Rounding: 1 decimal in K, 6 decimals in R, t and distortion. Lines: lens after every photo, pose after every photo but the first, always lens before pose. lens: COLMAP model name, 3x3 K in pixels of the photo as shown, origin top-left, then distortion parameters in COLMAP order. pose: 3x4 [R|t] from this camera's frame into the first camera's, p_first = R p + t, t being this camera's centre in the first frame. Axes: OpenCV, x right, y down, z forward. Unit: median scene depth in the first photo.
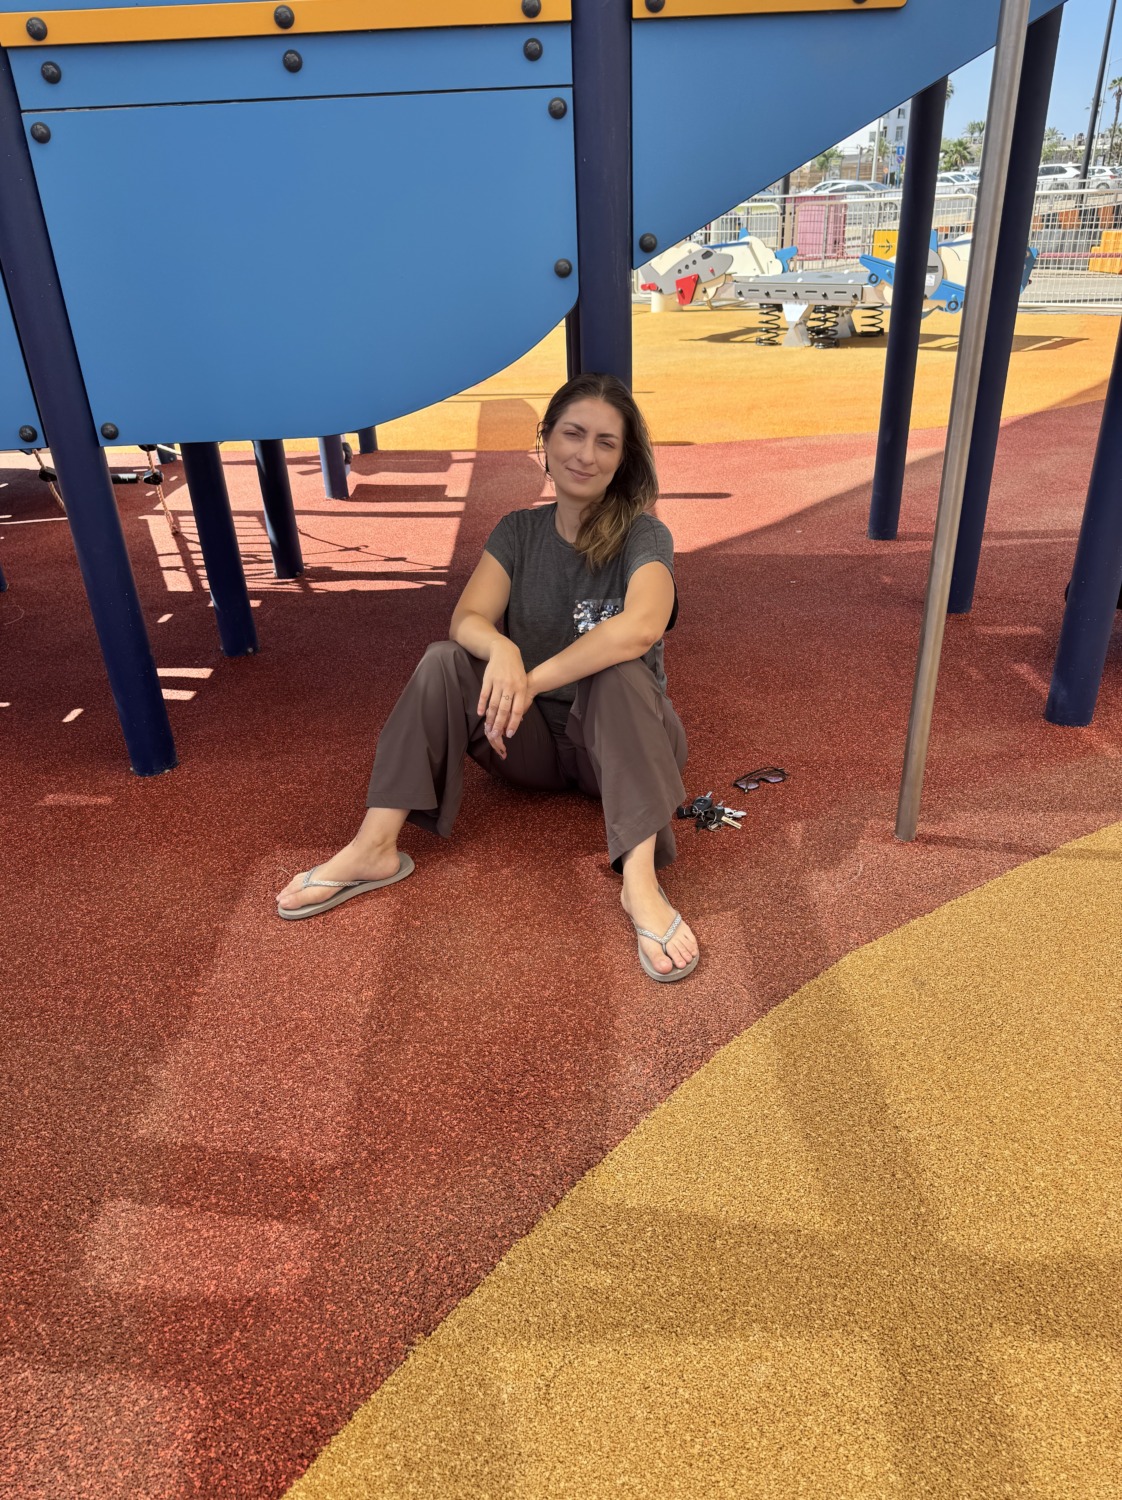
lens RADIAL K [[1045.9, 0, 561.0], [0, 1045.9, 750.0], [0, 0, 1]] dist [0.118658, -0.212607]
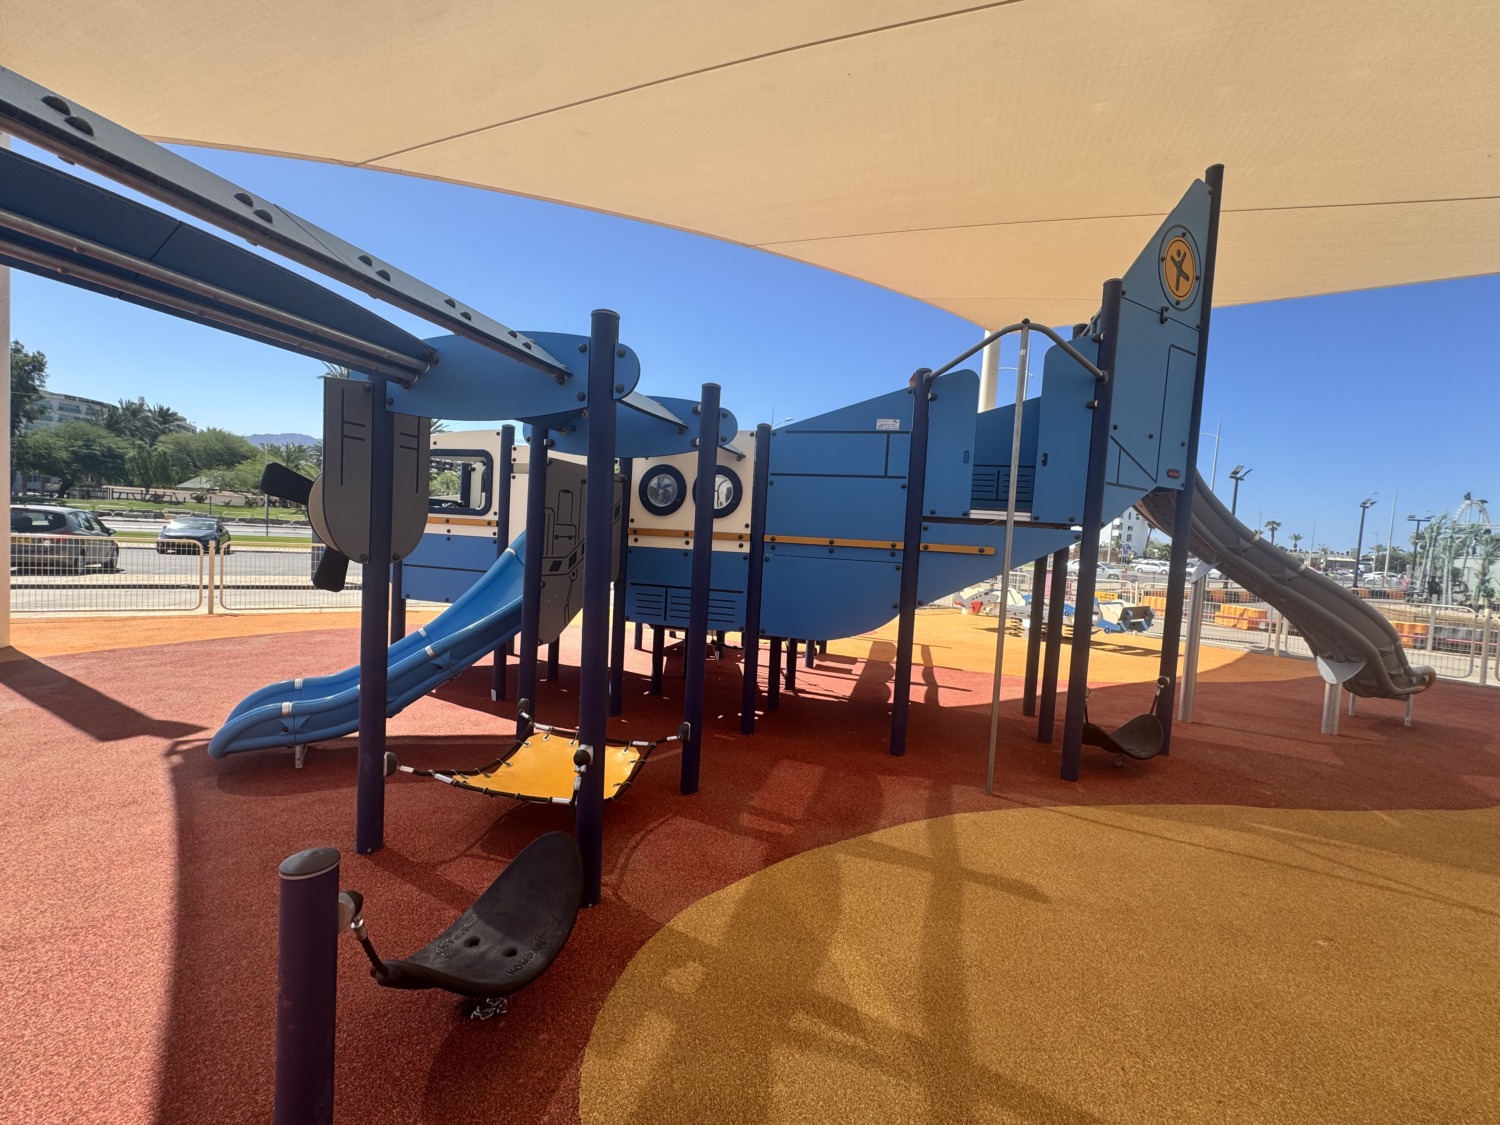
lens RADIAL K [[607.3, 0, 750.0], [0, 607.3, 562.5], [0, 0, 1]] dist [-0.000297, 0.000120]
pose [[0.951561, 0.105218, -0.288897, 0.062056], [-0.218387, 0.892705, -0.394188, 0.184685], [0.216424, 0.438186, 0.872441, -0.536693]]
